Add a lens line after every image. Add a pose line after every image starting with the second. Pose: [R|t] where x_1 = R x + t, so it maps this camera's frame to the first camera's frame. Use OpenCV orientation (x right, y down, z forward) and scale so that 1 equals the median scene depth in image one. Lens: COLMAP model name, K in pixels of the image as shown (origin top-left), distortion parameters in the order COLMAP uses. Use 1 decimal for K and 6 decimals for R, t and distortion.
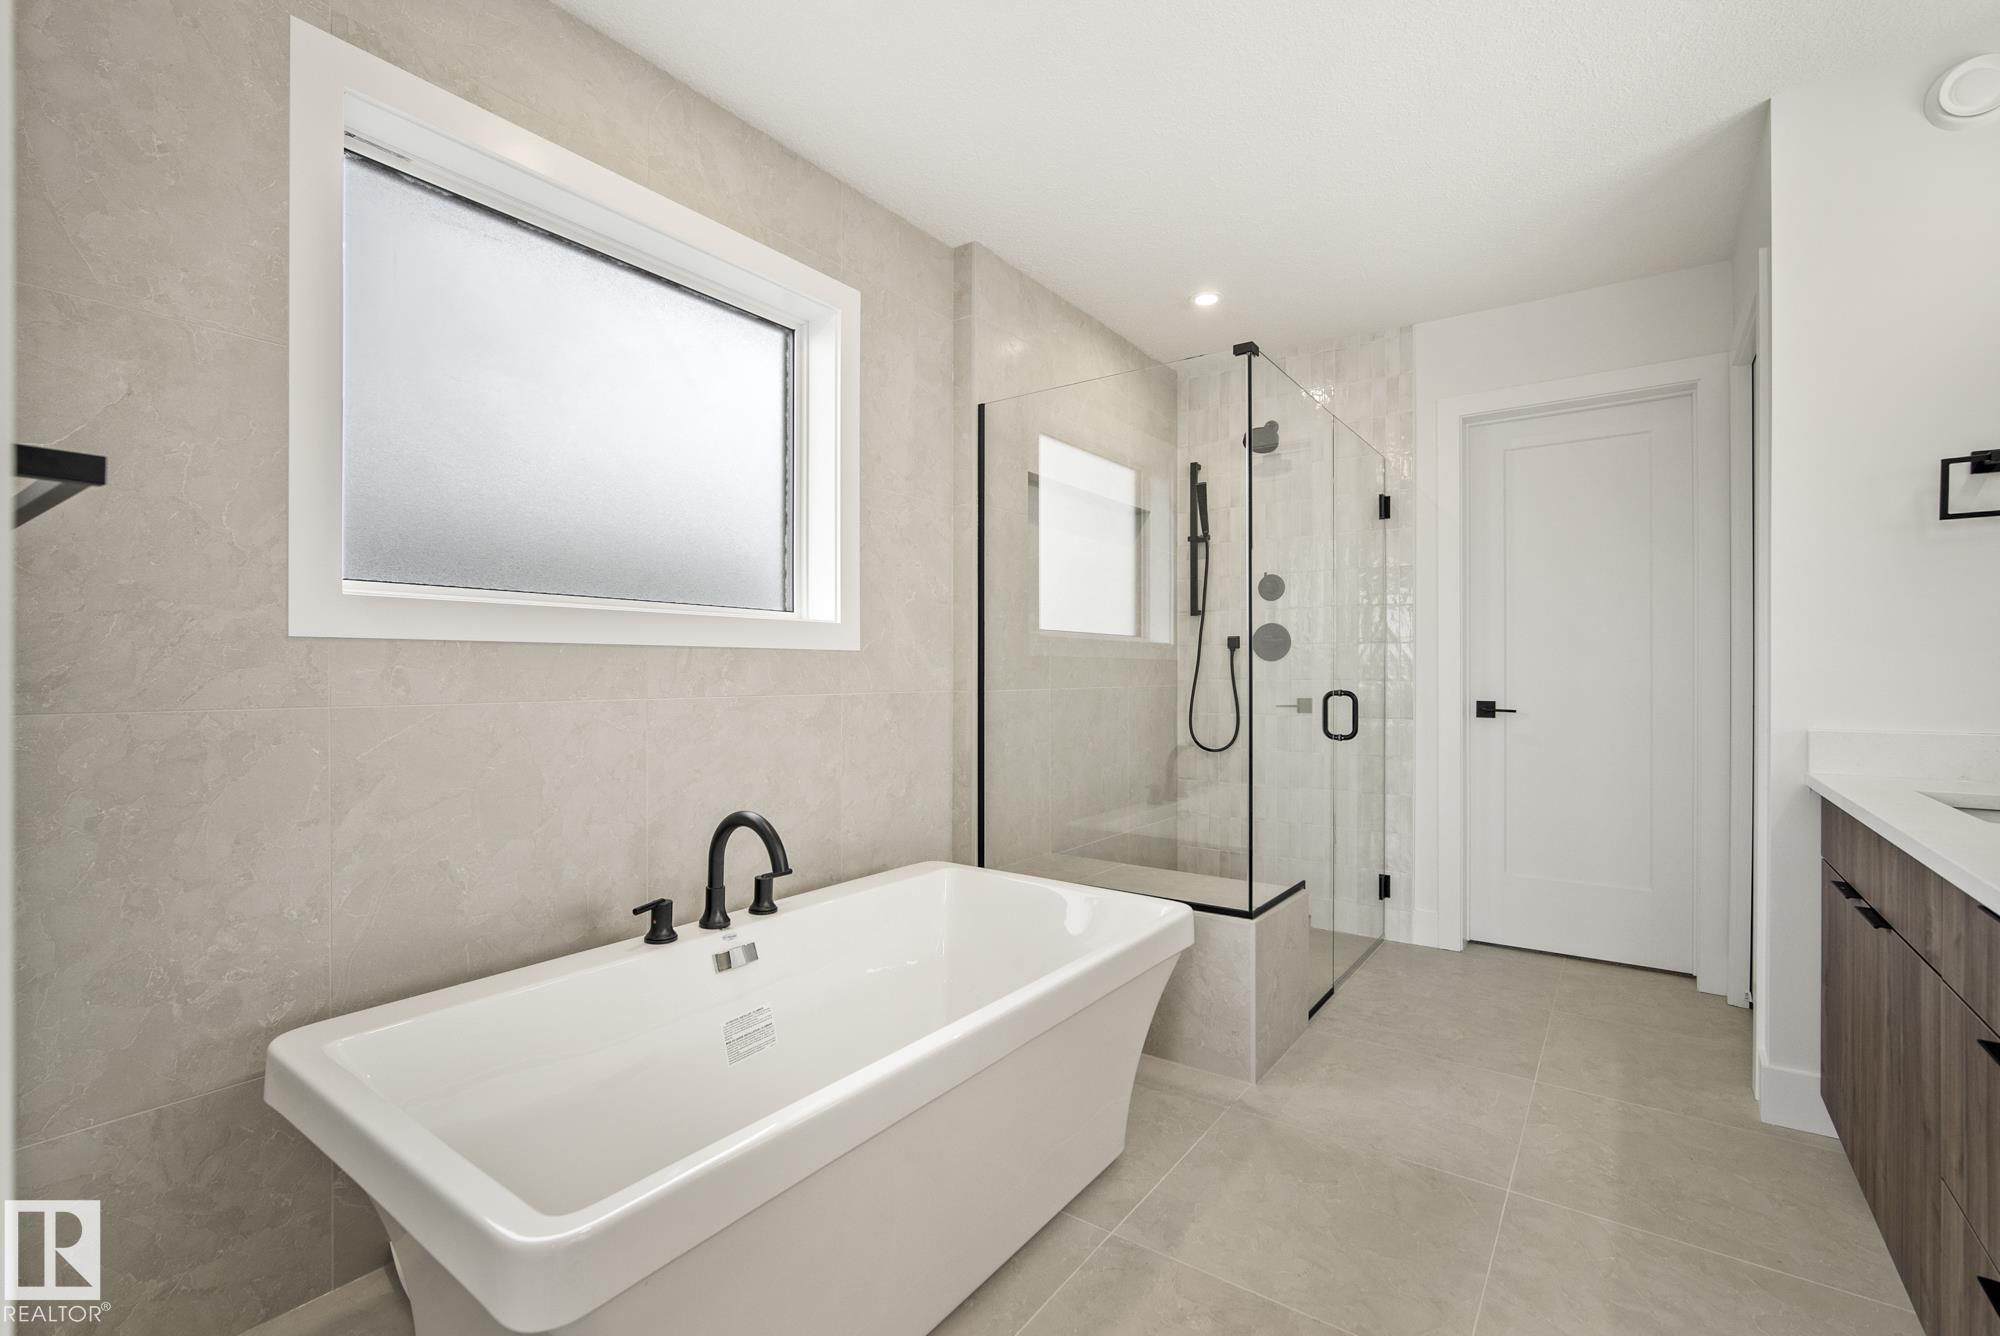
lens RADIAL K [[884.9, 0, 1002.0], [0, 884.9, 674.9], [0, 0, 1]] dist [-0.013347, 0.004347]
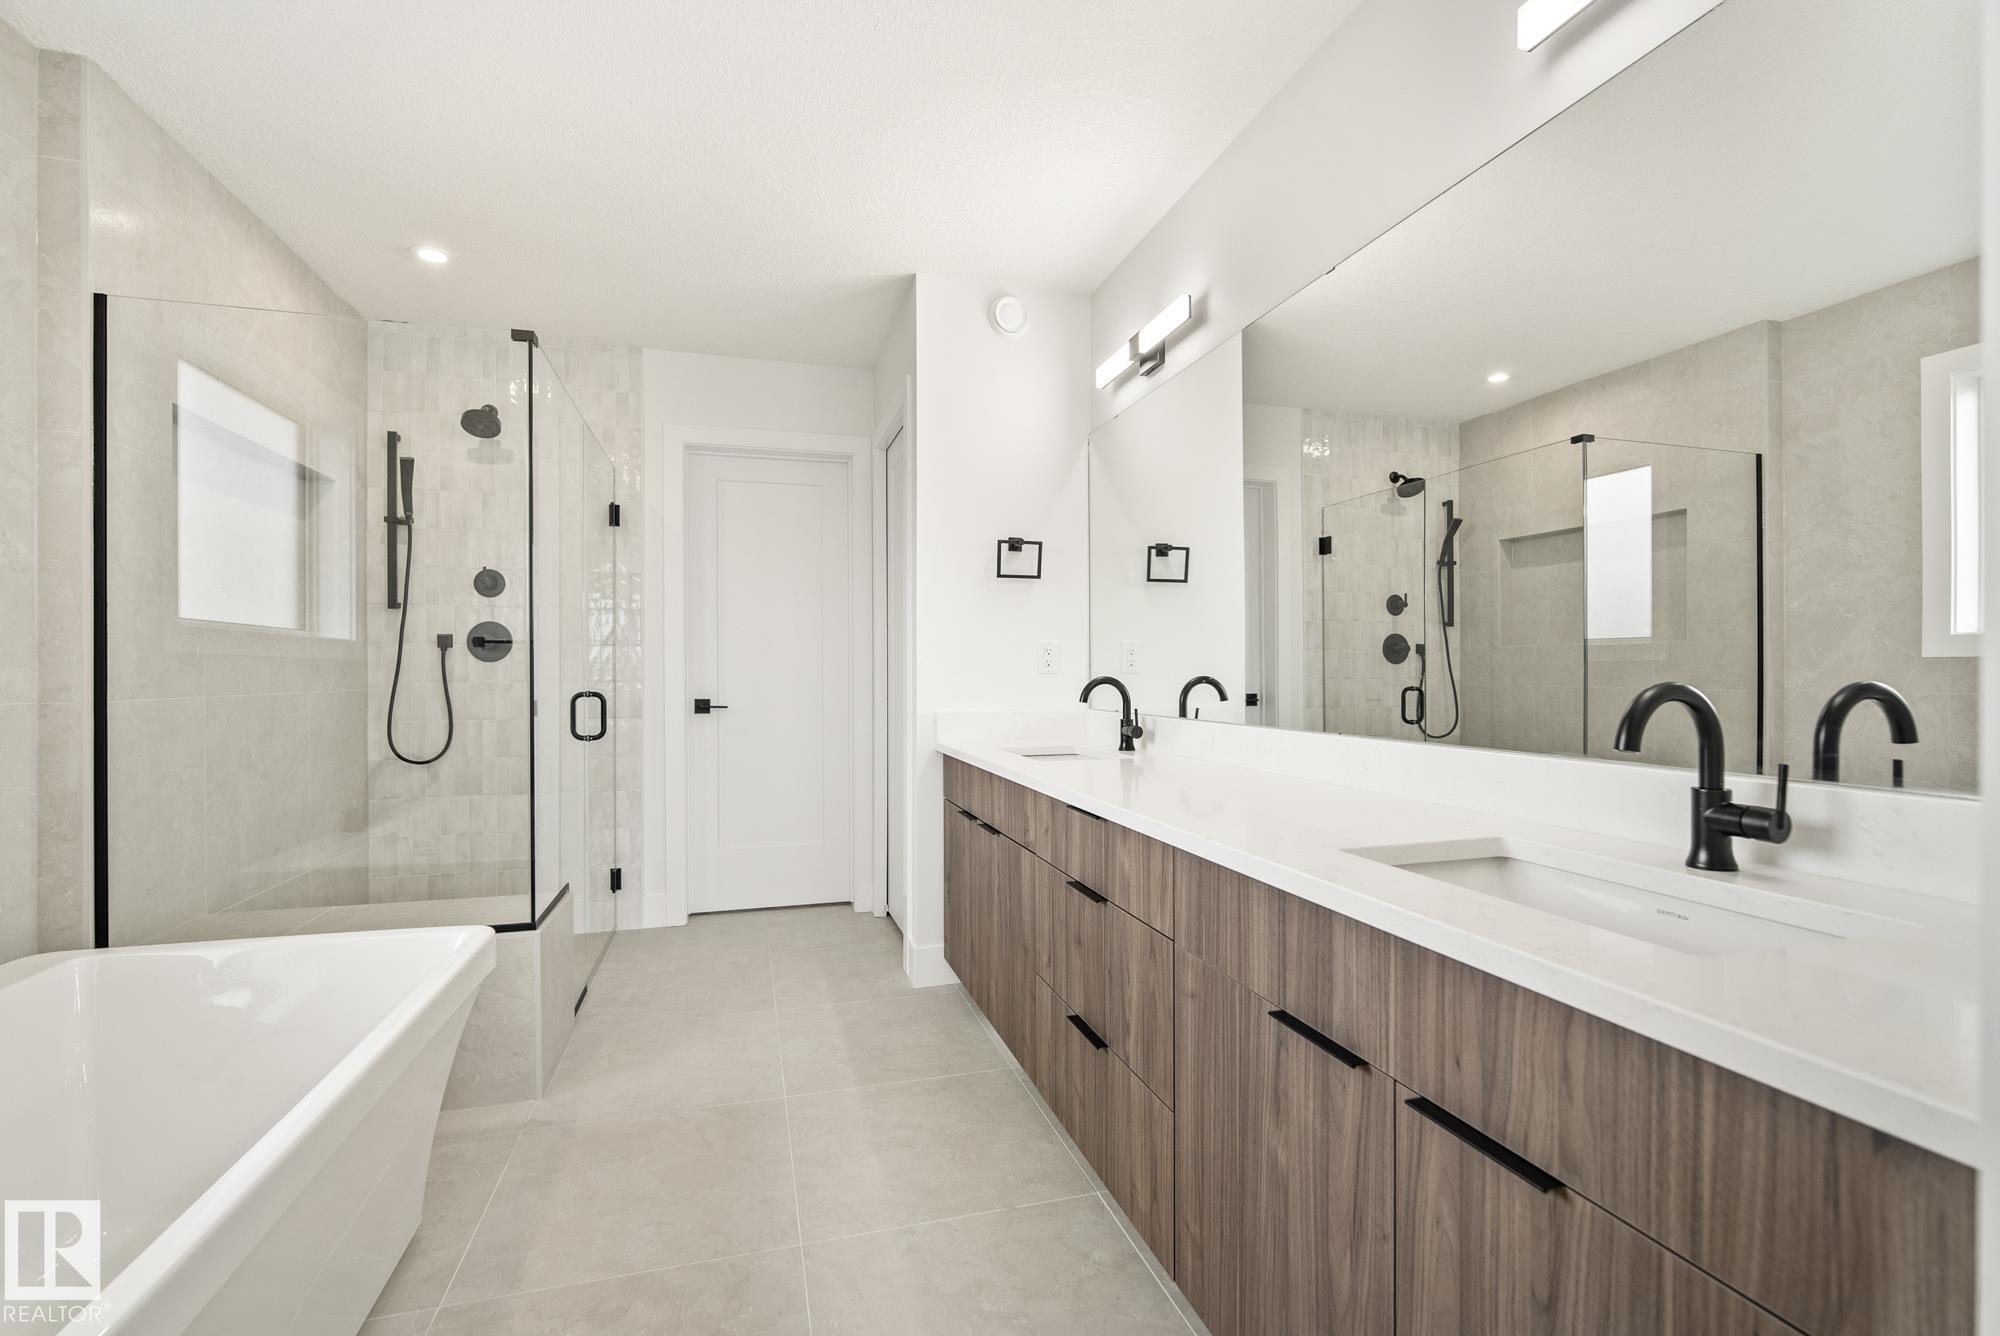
lens RADIAL K [[884.9, 0, 1001.2], [0, 884.9, 674.8], [0, 0, 1]] dist [-0.013347, 0.004347]
pose [[0.610360, -0.003330, 0.792117, -0.162283], [0.004695, 0.999989, 0.000587, -0.000365], [-0.792110, 0.003360, 0.610369, 0.008150]]
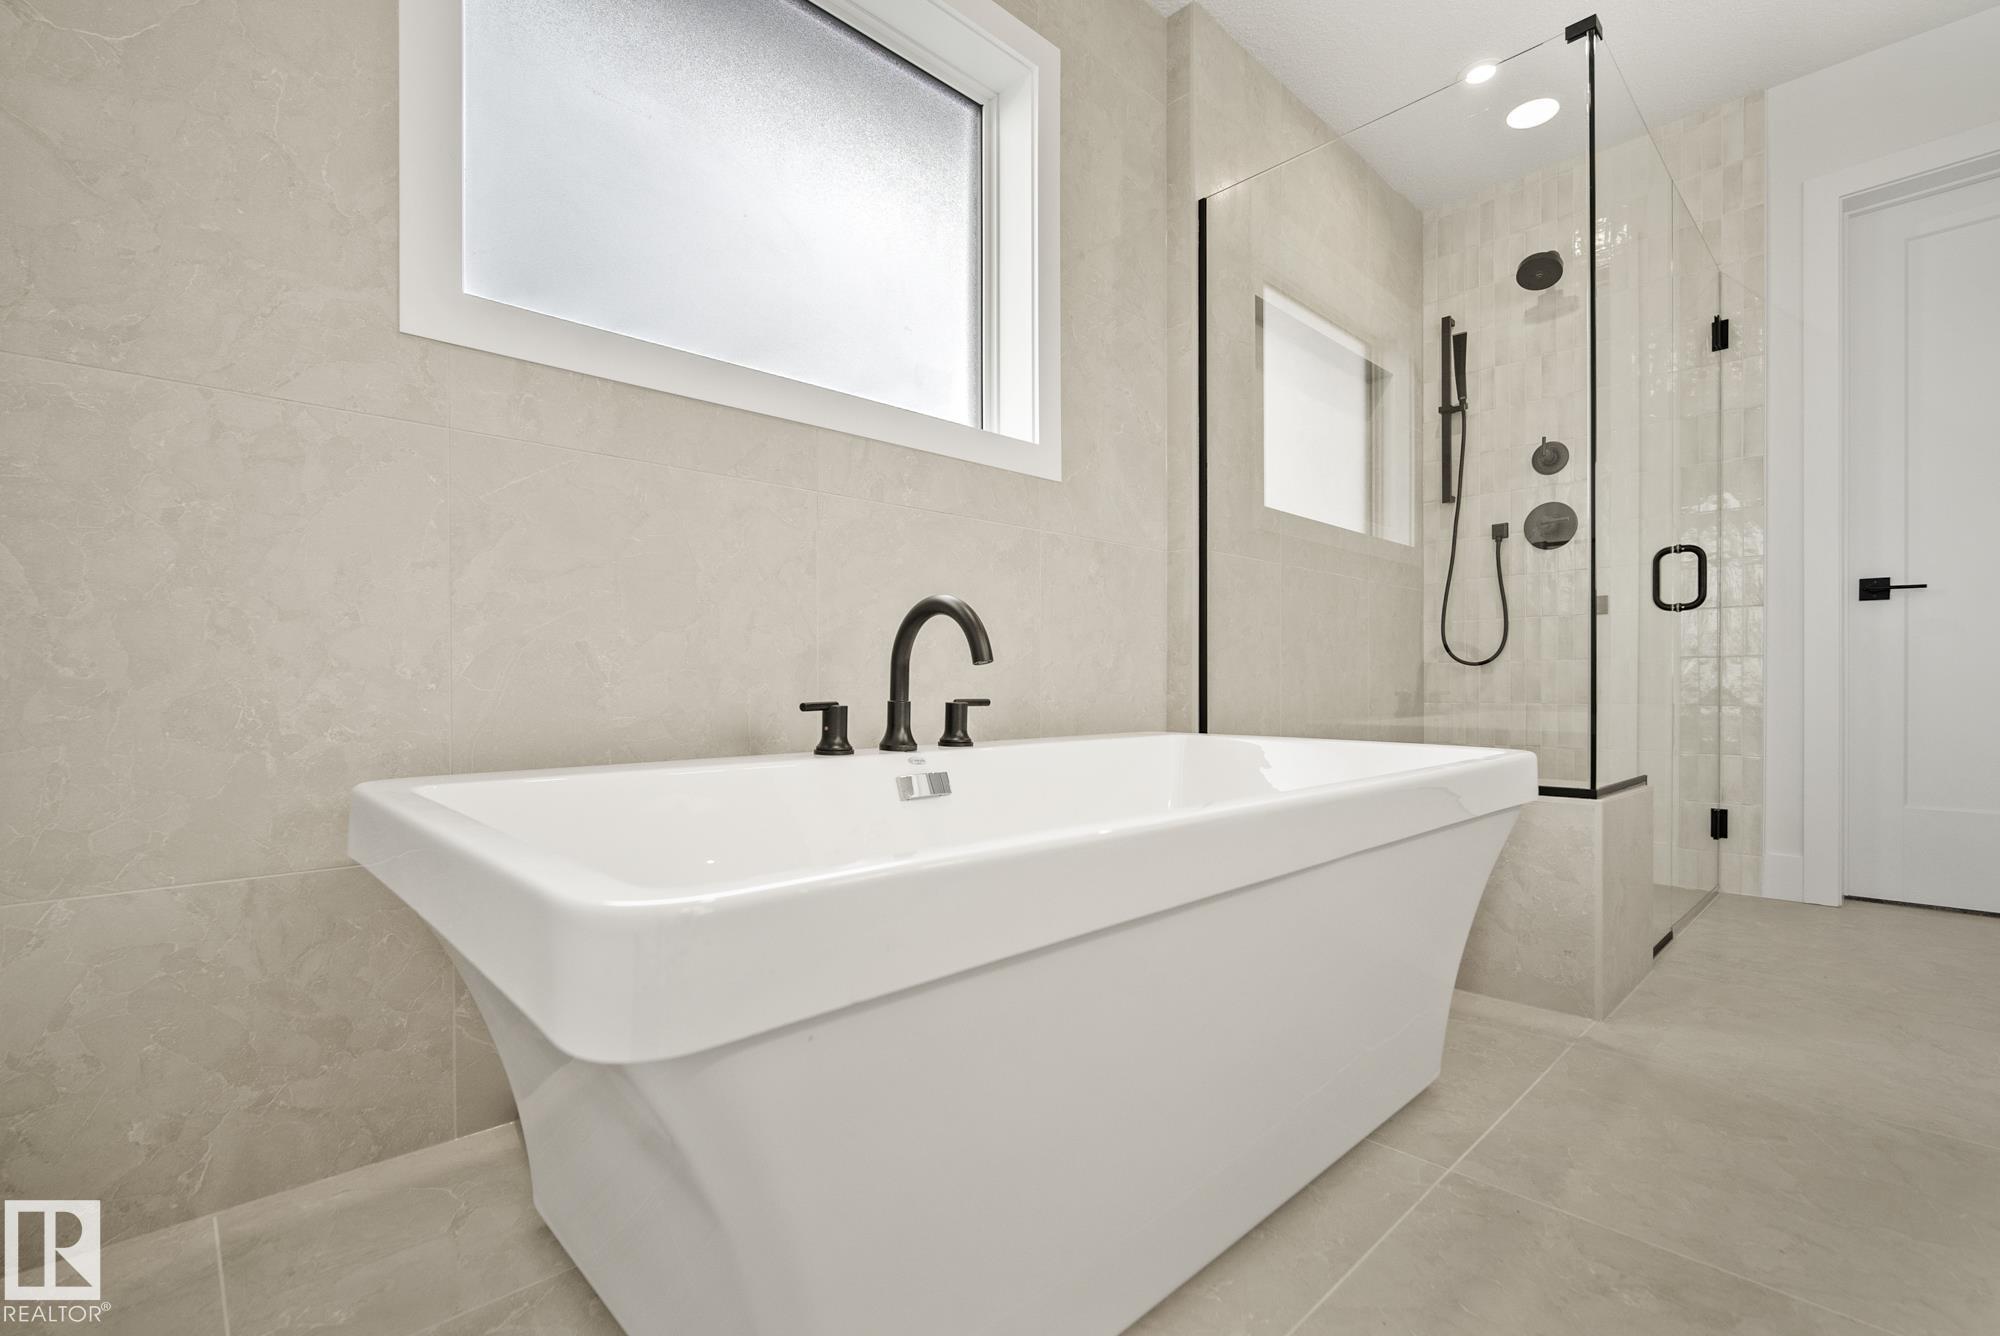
lens RADIAL K [[884.9, 0, 1001.9], [0, 884.9, 705.5], [0, 0, 1]] dist [-0.013347, 0.004347]
pose [[0.983478, -0.002022, -0.181015, -0.069415], [0.003245, 0.999974, 0.006457, 0.186171], [0.180997, -0.006938, 0.983459, 0.181417]]
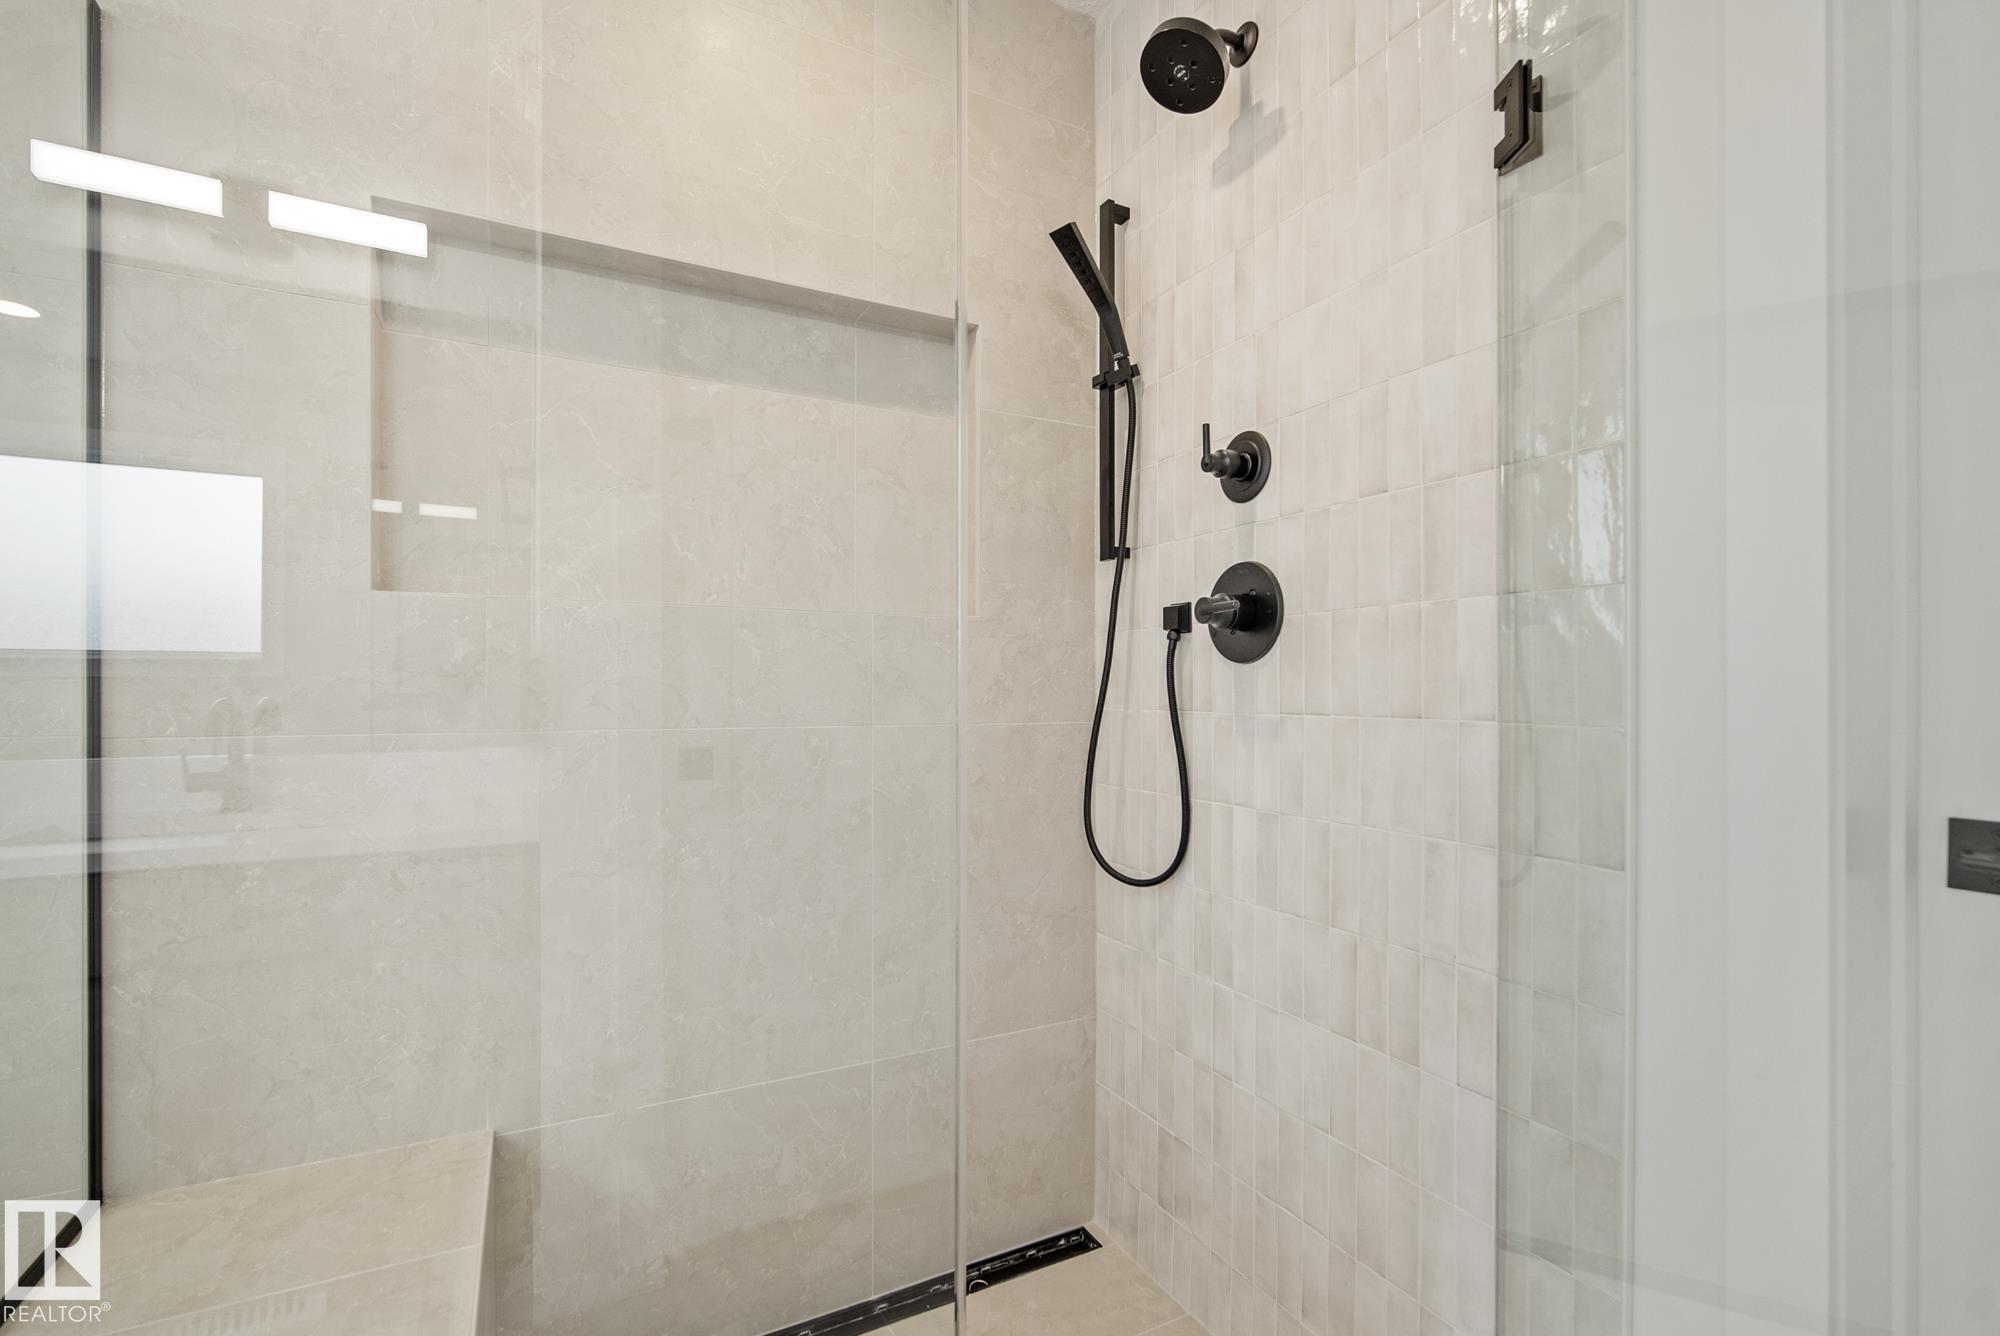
lens RADIAL K [[884.9, 0, 1016.7], [0, 884.9, 692.7], [0, 0, 1]] dist [-0.013347, 0.004347]
pose [[0.877580, 0.004327, -0.479411, 0.617303], [-0.005260, 0.999986, -0.000603, -0.004511], [0.479402, 0.003050, 0.877590, 0.970520]]
